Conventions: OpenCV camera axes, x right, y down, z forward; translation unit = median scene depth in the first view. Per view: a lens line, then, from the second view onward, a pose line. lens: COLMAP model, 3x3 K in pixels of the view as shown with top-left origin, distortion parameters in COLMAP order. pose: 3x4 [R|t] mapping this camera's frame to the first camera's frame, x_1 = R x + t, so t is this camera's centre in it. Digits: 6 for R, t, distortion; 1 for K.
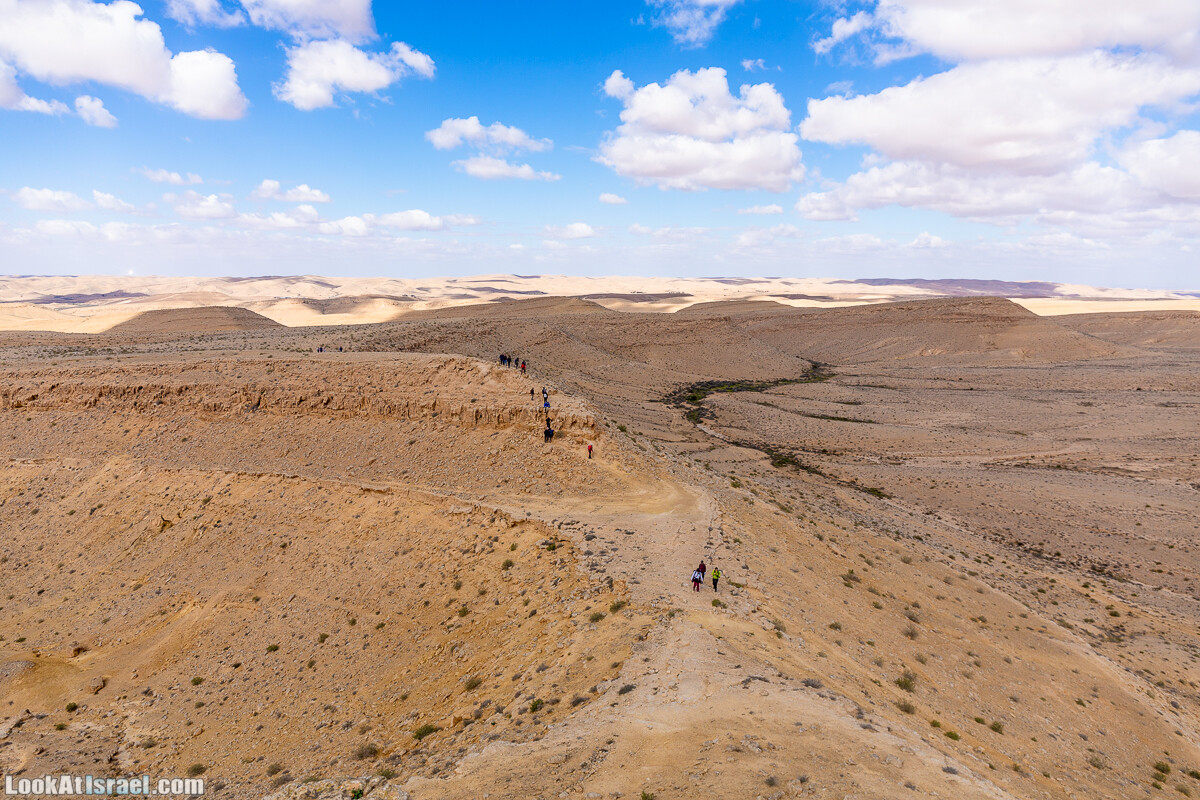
lens RADIAL K [[759.5, 0, 600.0], [0, 759.5, 400.0], [0, 0, 1]] dist [-0.043511, -0.002547]
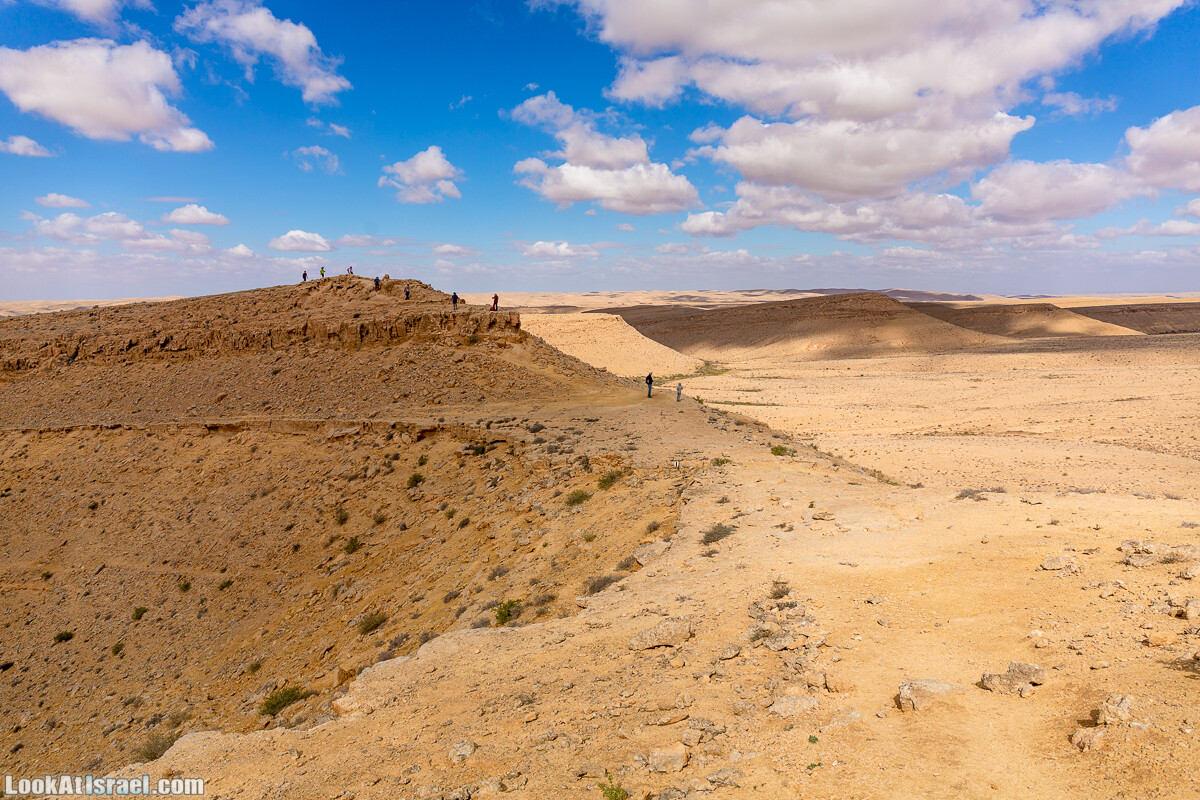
lens RADIAL K [[759.5, 0, 600.0], [0, 759.5, 400.0], [0, 0, 1]] dist [-0.043511, -0.002547]
pose [[0.988433, -0.037906, 0.146846, -0.044944], [0.041098, 0.998979, -0.018761, 0.134849], [-0.145985, 0.024579, 0.988981, 0.240258]]
